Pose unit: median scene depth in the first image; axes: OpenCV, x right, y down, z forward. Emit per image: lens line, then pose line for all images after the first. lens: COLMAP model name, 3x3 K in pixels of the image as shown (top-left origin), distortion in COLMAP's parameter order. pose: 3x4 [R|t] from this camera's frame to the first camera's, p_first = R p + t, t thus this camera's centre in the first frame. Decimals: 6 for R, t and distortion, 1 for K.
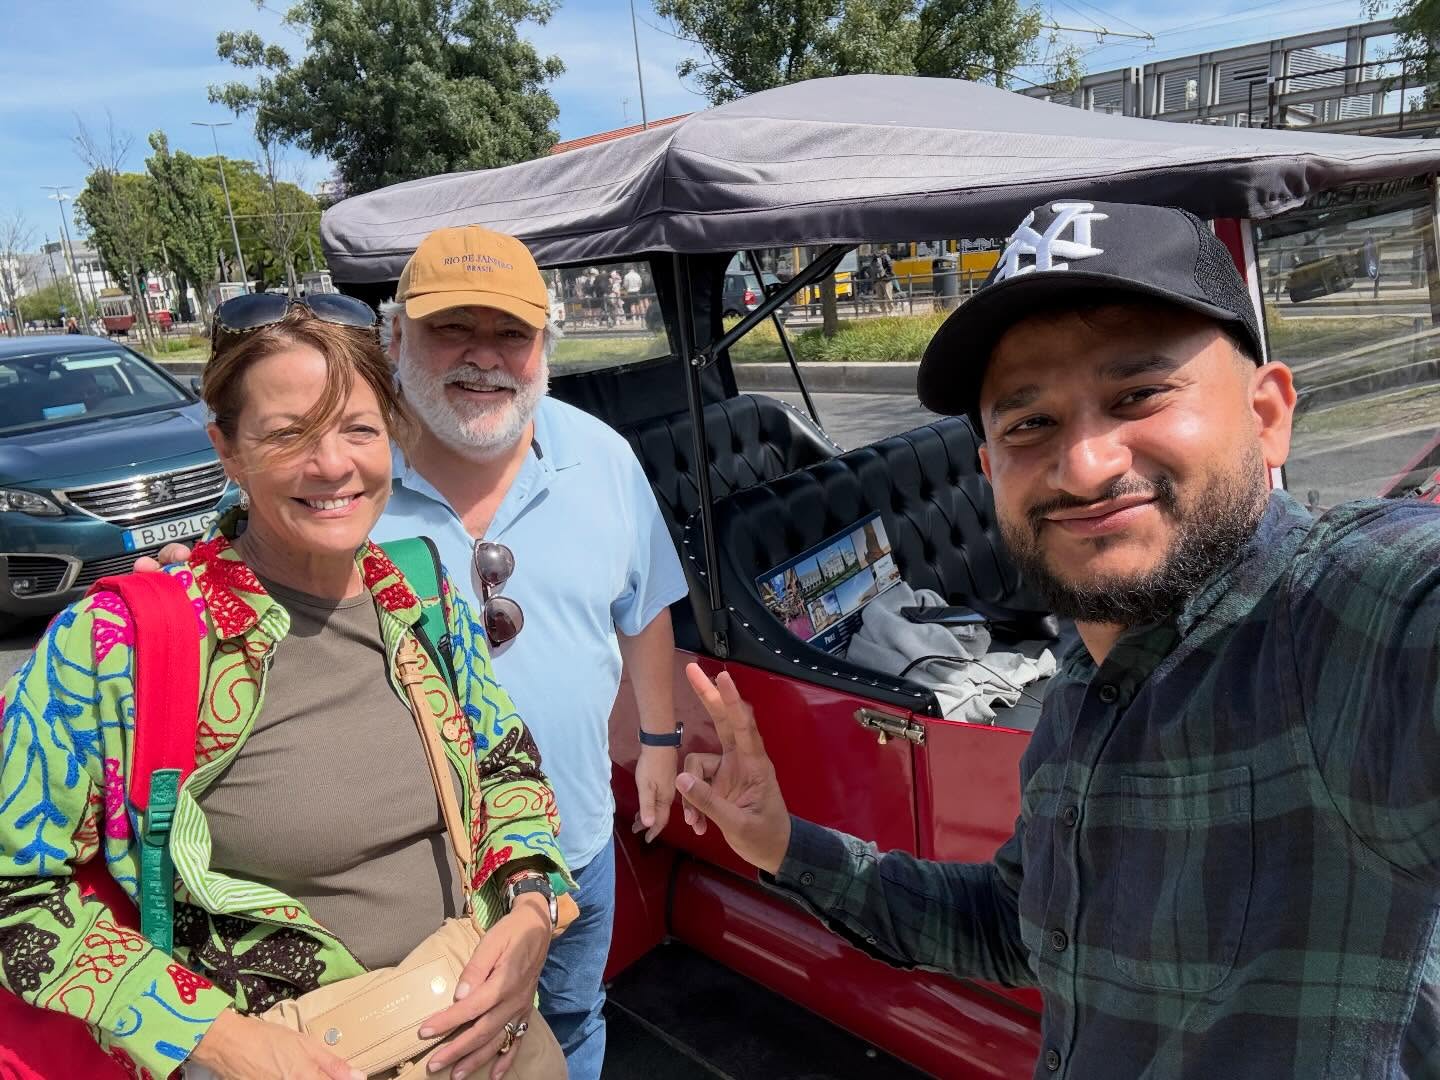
lens RADIAL K [[1027.2, 0, 720.0], [0, 1027.2, 540.0], [0, 0, 1]] dist [0.038986, -0.002960]
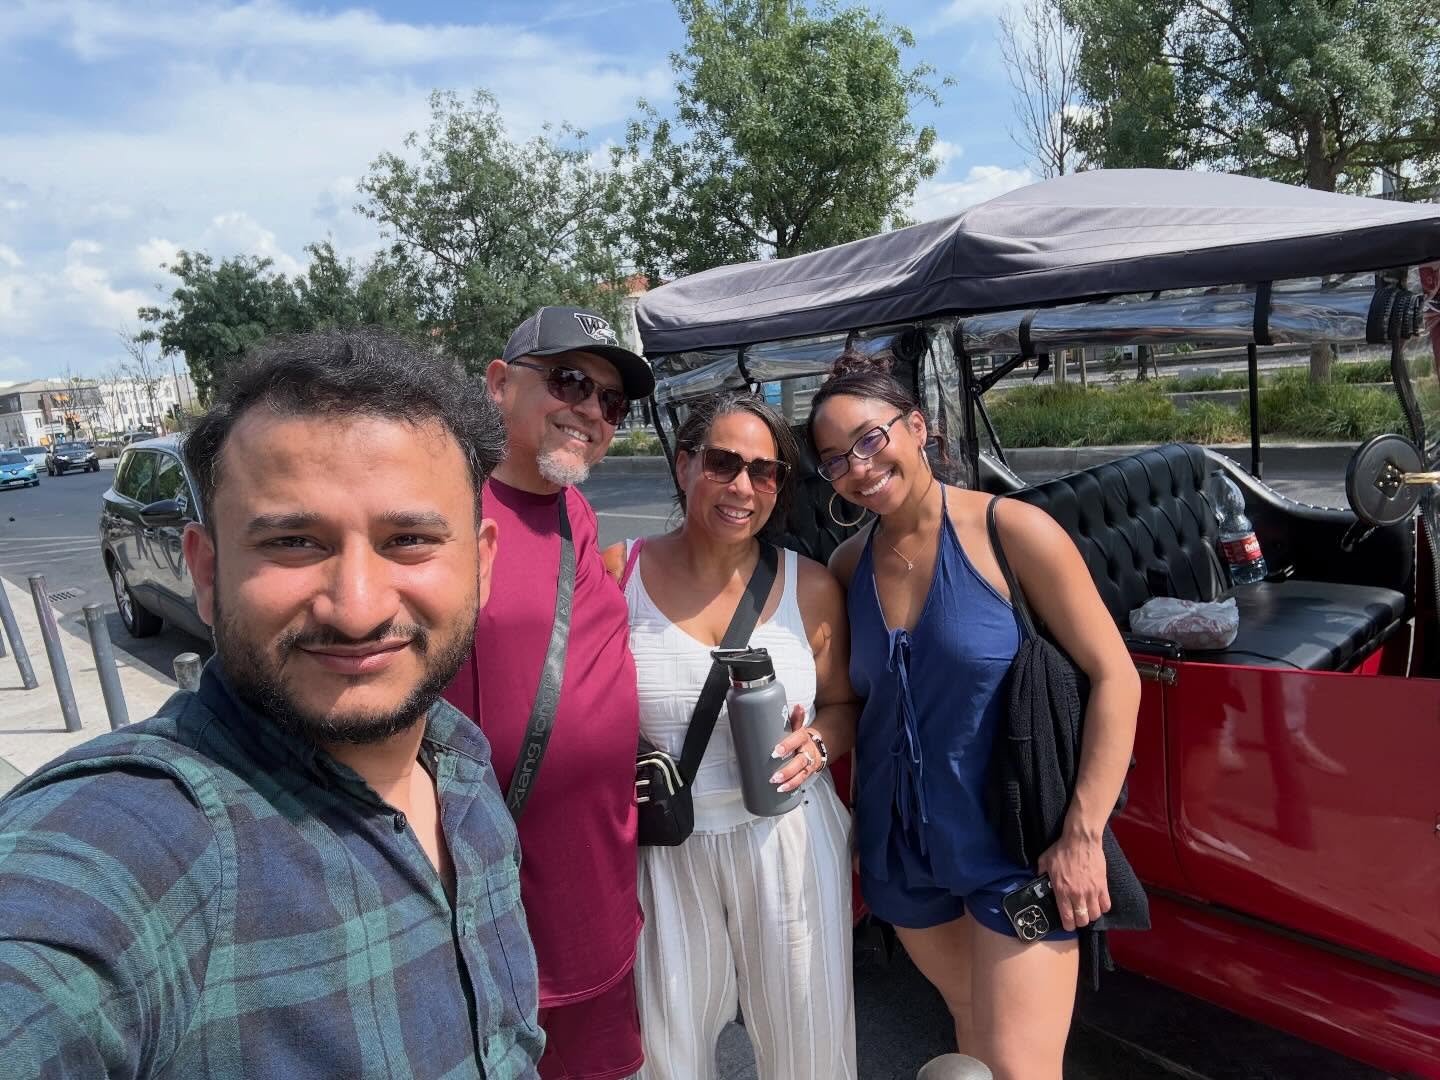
lens RADIAL K [[1027.2, 0, 720.0], [0, 1027.2, 540.0], [0, 0, 1]] dist [0.038986, -0.002960]
pose [[0.993820, -0.020237, -0.109147, -0.196415], [0.011475, 0.996704, -0.080312, 0.111269], [0.110412, 0.078563, 0.990776, -0.296673]]
